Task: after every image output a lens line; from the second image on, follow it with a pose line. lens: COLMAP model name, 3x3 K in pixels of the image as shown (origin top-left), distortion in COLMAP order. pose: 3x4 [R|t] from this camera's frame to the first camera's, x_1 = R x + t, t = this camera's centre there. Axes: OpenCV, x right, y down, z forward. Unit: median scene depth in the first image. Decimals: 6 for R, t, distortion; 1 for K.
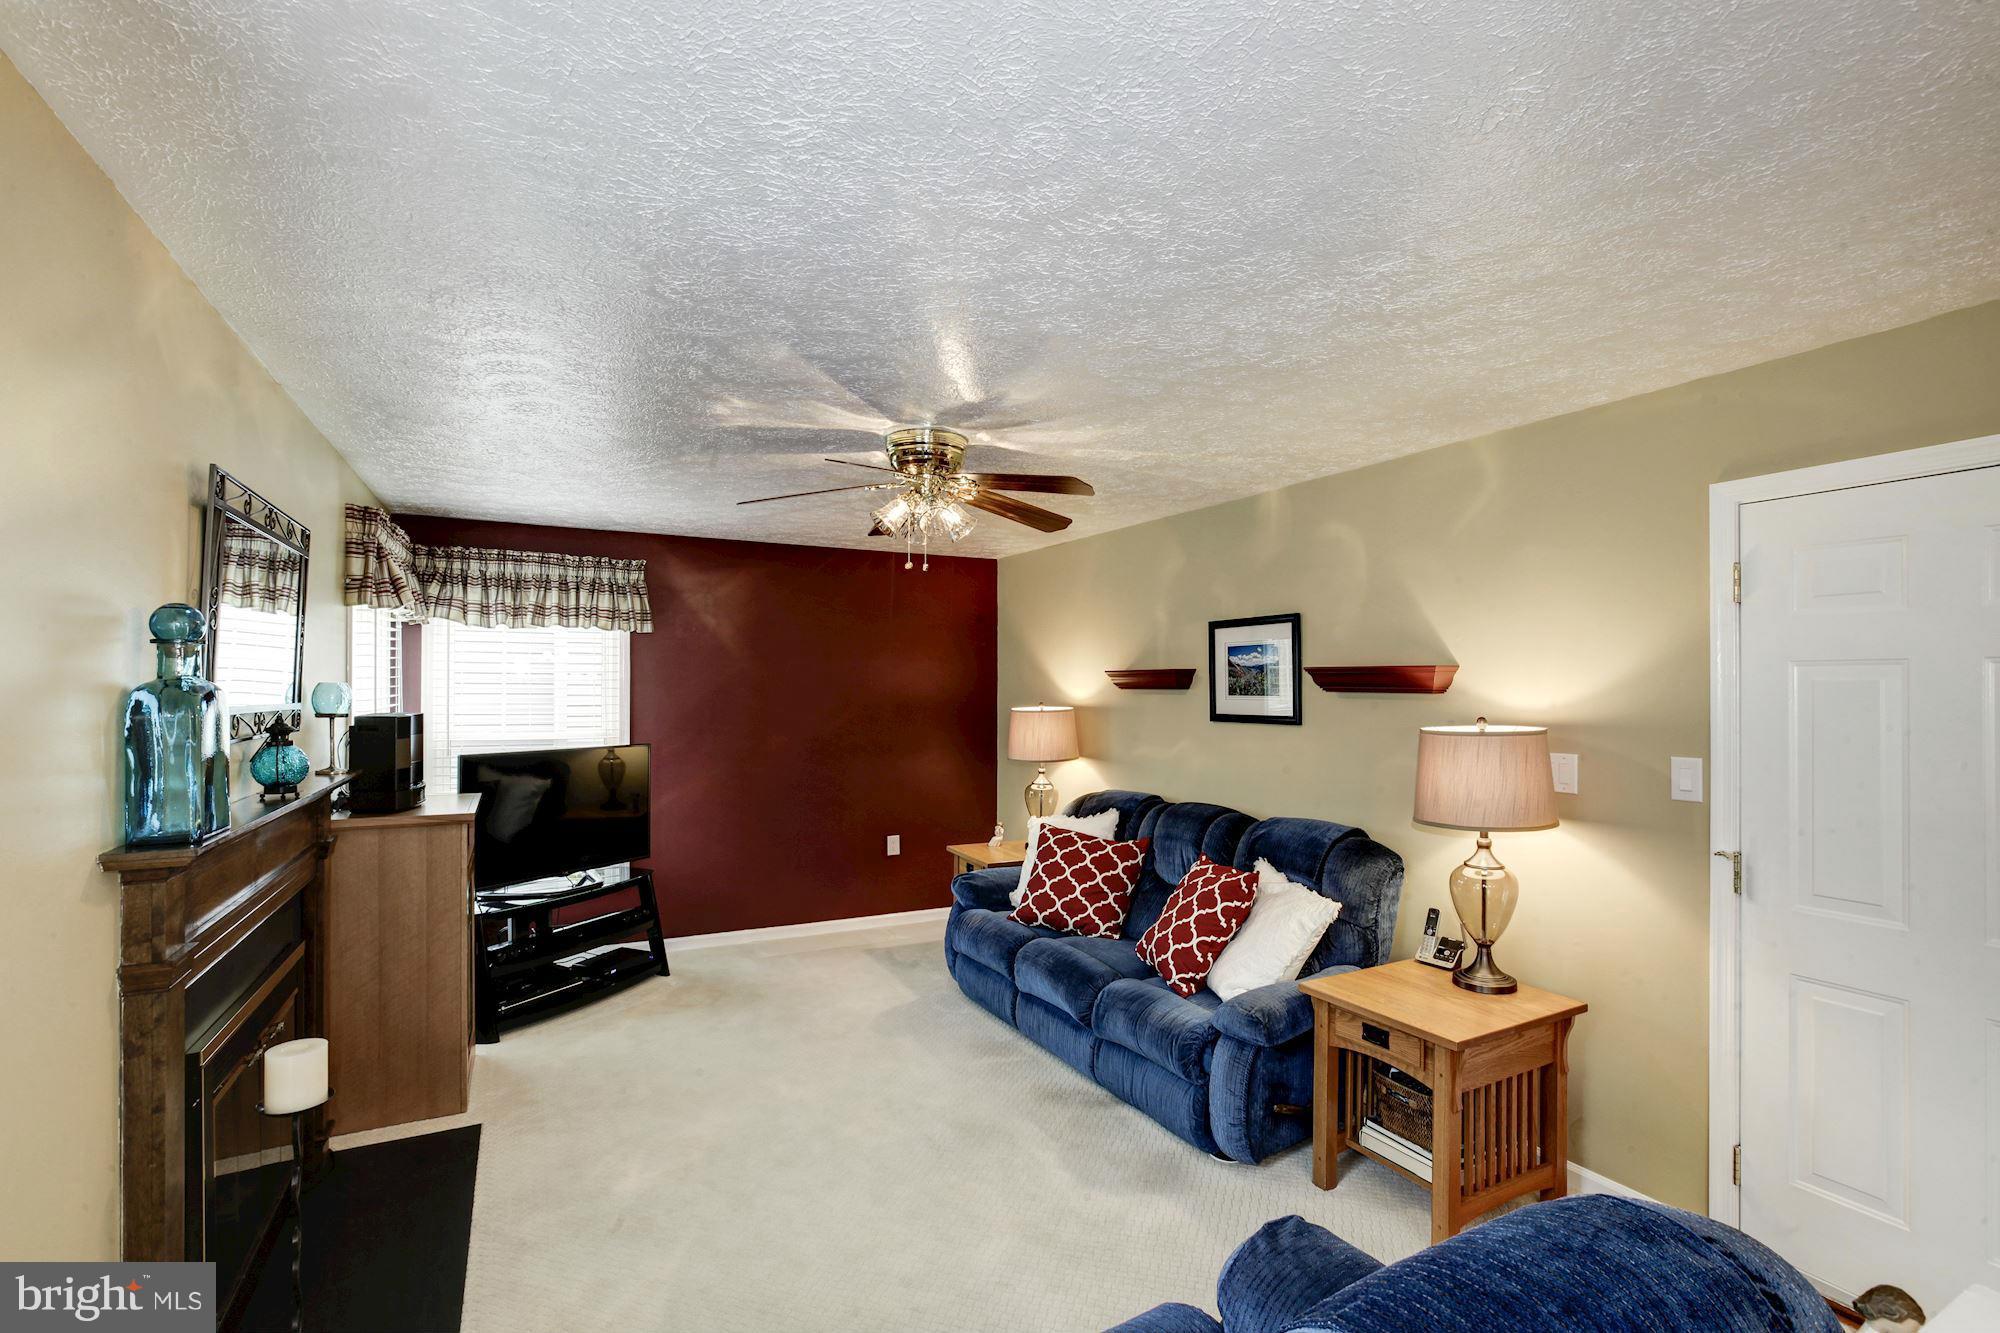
lens RADIAL K [[896.3, 0, 998.8], [0, 896.3, 688.5], [0, 0, 1]] dist [-0.000205, 0.000040]
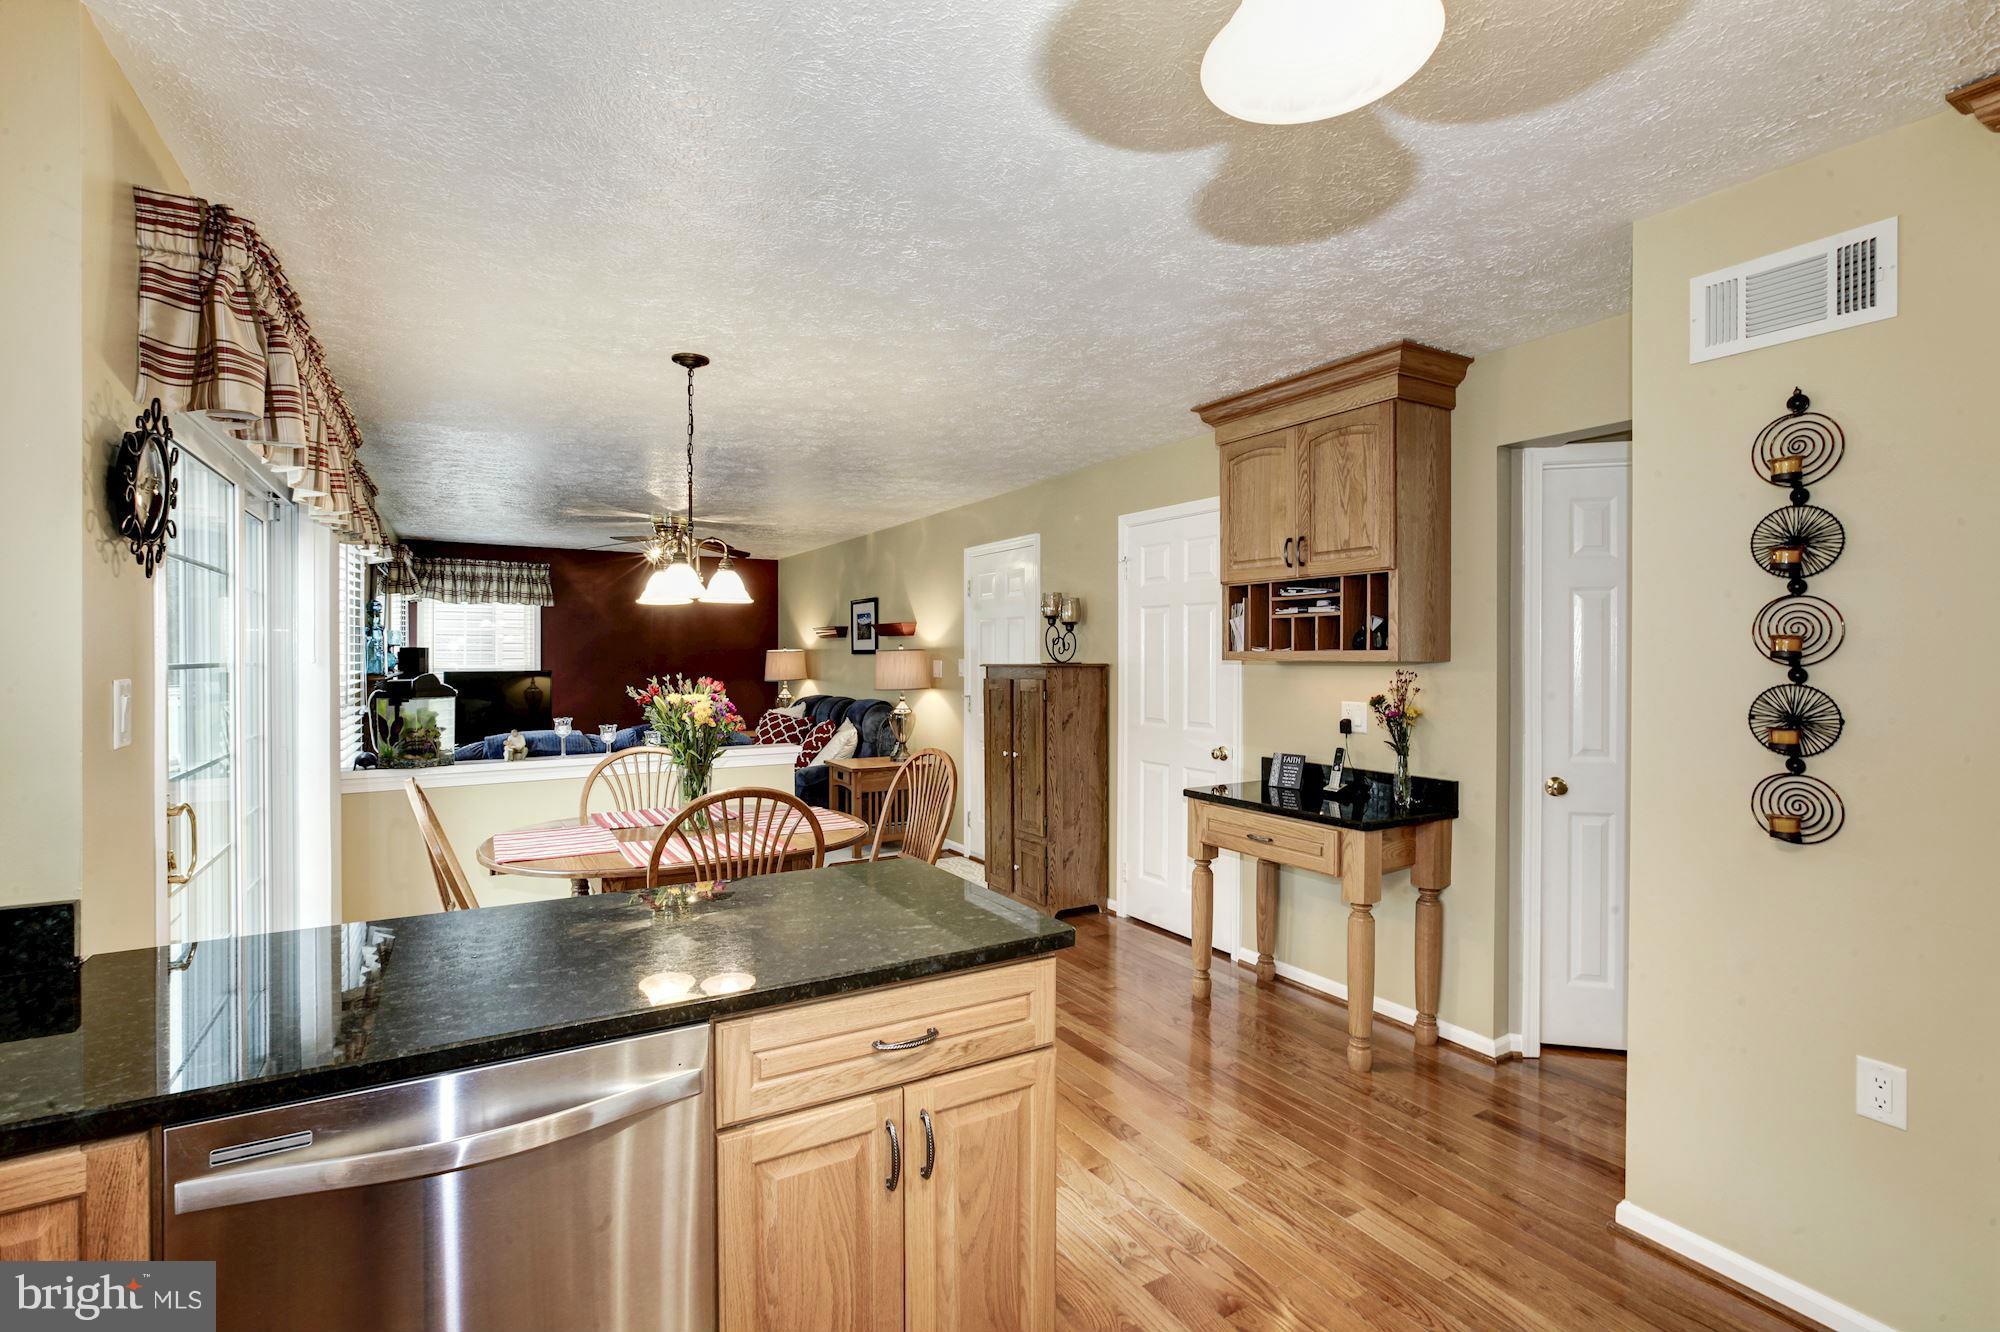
lens RADIAL K [[925.2, 0, 1000.0], [0, 925.2, 666.0], [0, 0, 1]] dist [-0.000075, 0.000130]
pose [[0.999452, -0.002577, 0.033008, 0.430946], [0.002360, 0.999975, 0.006619, 0.043977], [-0.033024, -0.006537, 0.999433, -0.840510]]
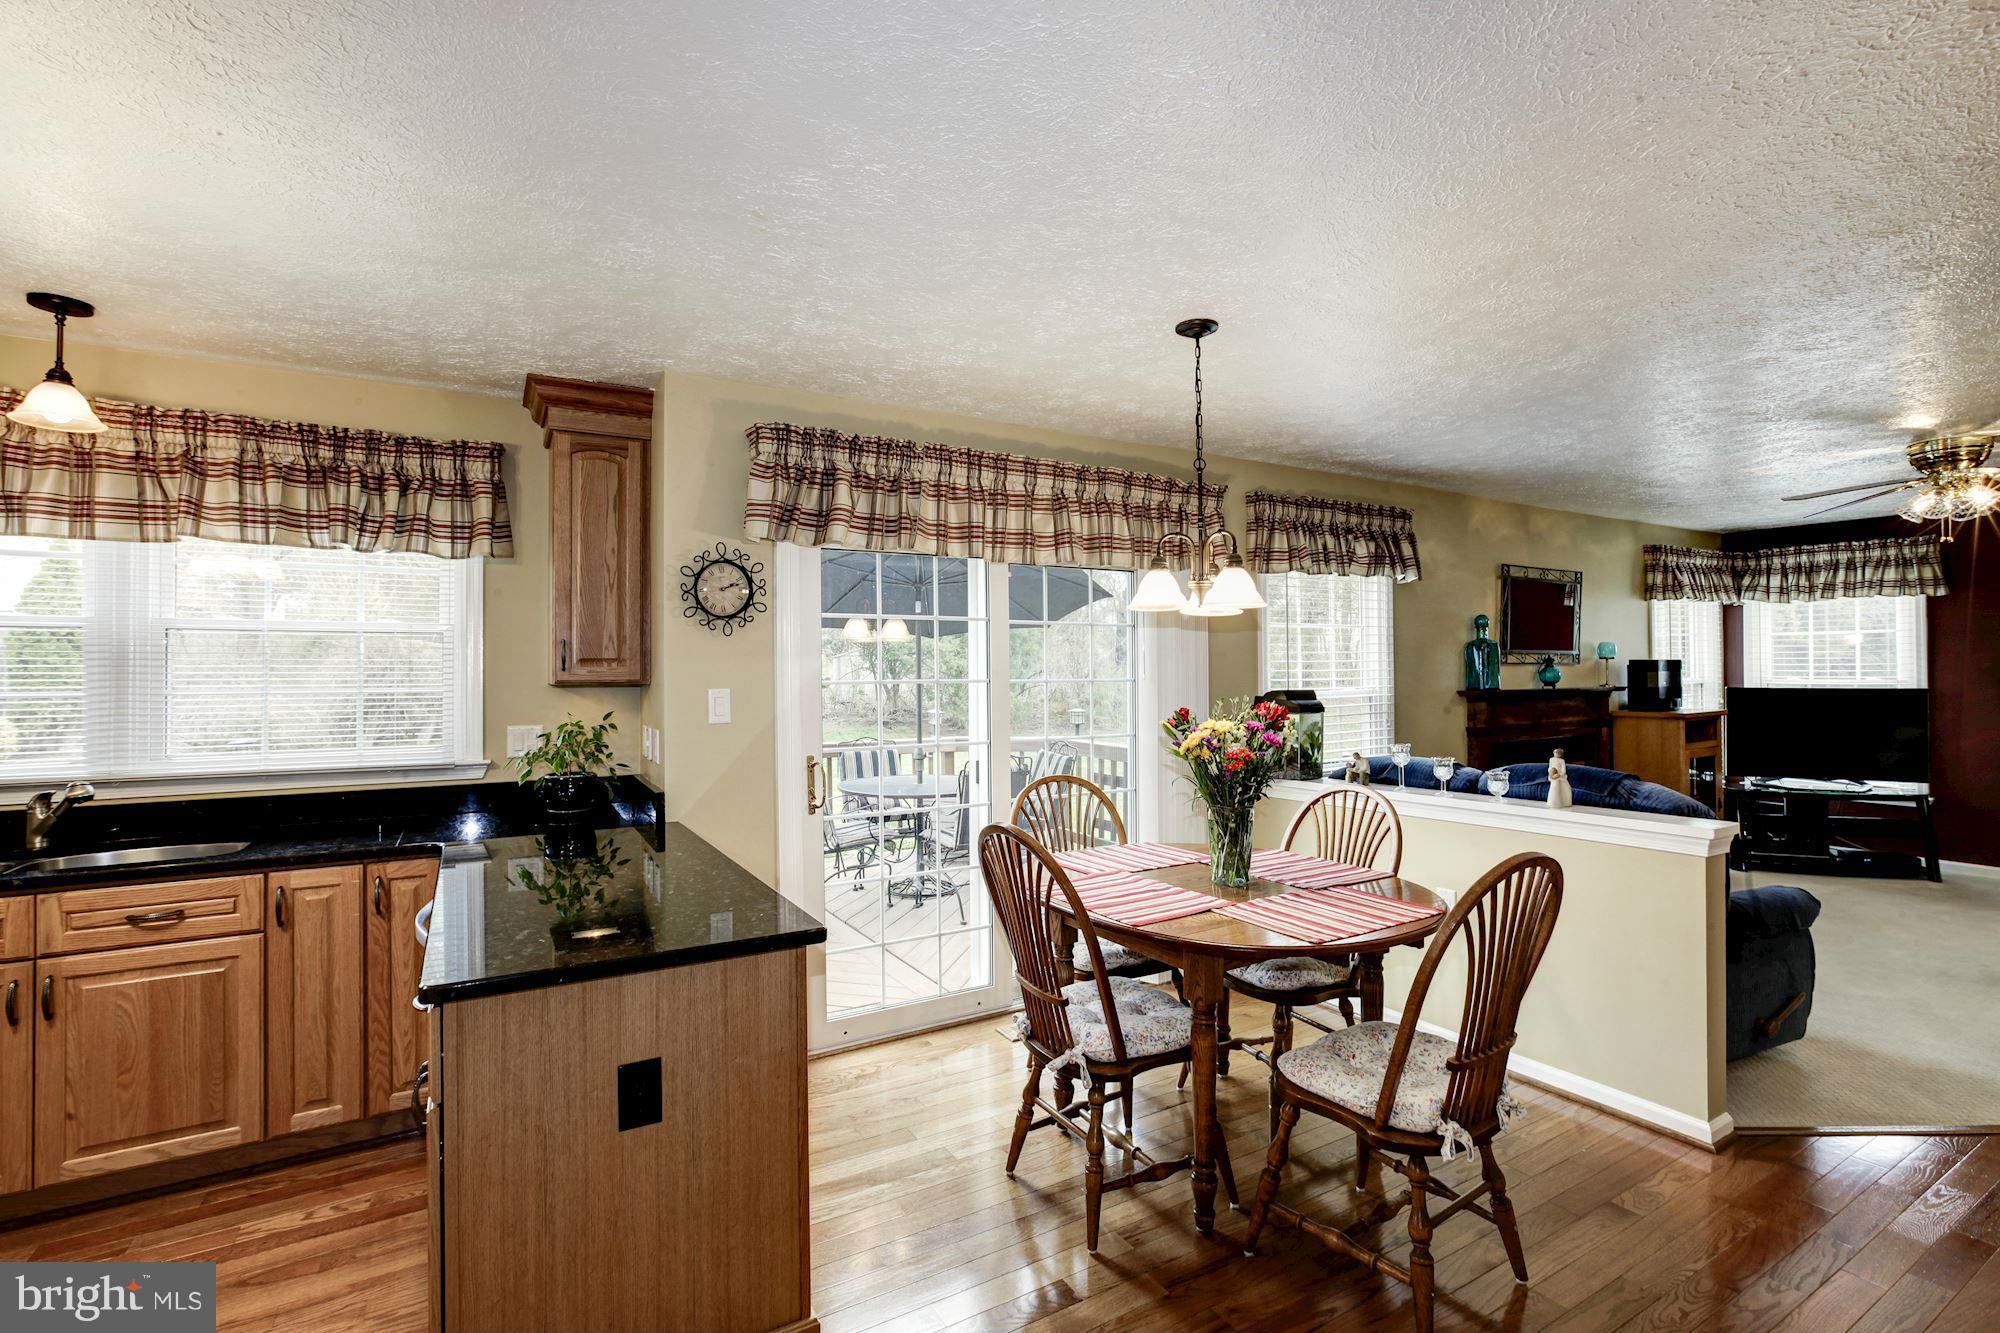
lens RADIAL K [[874.6, 0, 1000.0], [0, 874.6, 666.5], [0, 0, 1]] dist [0.000130, 0.000111]
pose [[0.046094, -0.005365, -0.998923, 0.748892], [0.004119, 0.999978, -0.005180, 0.033717], [0.998929, -0.003875, 0.046115, -0.300038]]
